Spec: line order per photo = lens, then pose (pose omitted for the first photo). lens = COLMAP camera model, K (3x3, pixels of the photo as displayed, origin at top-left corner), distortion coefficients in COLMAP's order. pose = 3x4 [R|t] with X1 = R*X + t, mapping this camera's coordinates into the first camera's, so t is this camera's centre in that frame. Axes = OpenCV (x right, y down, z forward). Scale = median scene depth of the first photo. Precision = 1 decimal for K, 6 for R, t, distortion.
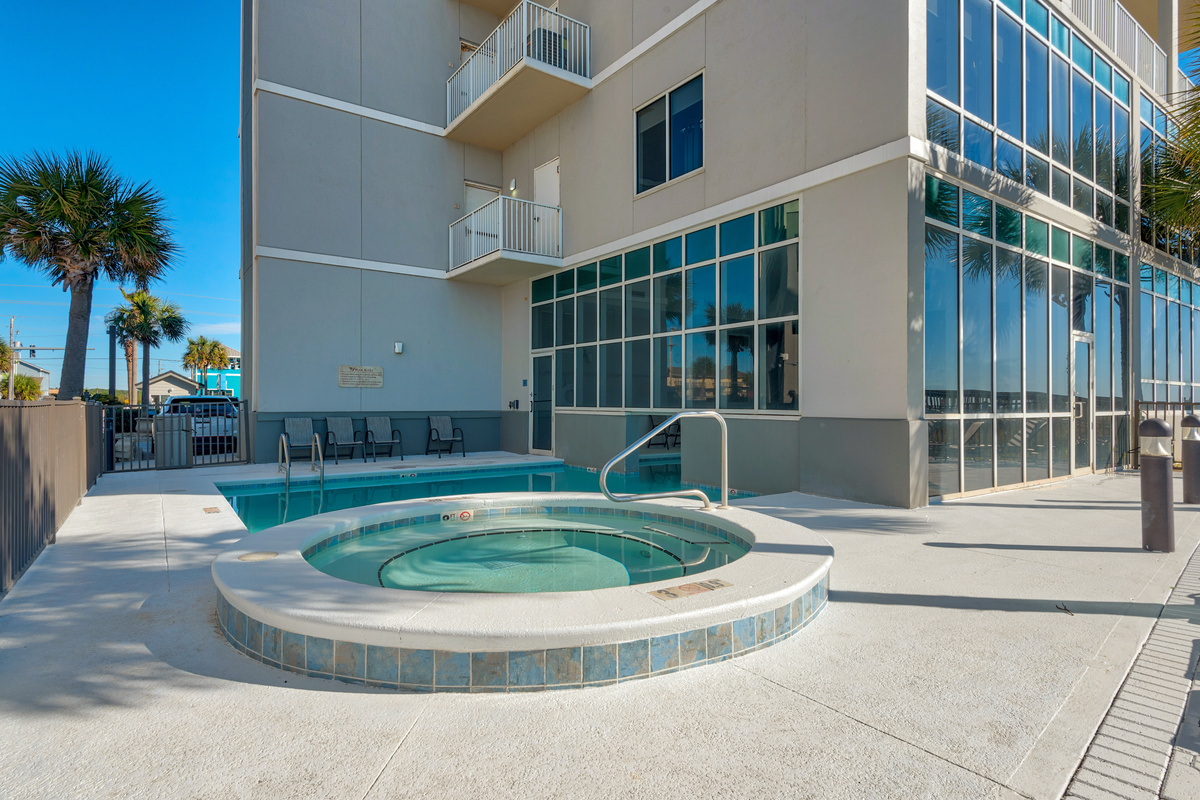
lens RADIAL K [[629.6, 0, 601.2], [0, 629.6, 398.8], [0, 0, 1]] dist [-0.000290, -0.000093]
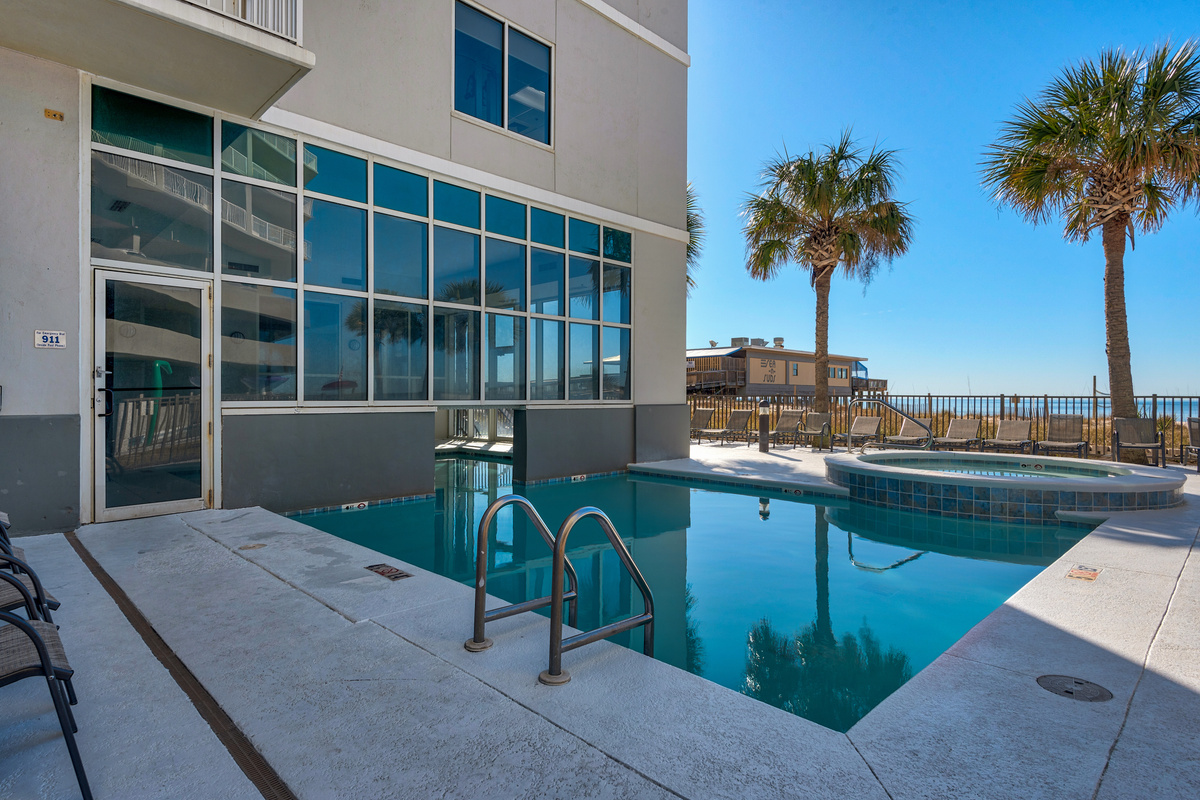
lens RADIAL K [[629.6, 0, 601.2], [0, 629.6, 398.8], [0, 0, 1]] dist [-0.000290, -0.000093]
pose [[-0.178124, -0.012069, 0.983934, -0.791920], [-0.009194, 0.999902, 0.010600, 0.002954], [-0.983965, -0.007158, -0.178218, 1.090491]]
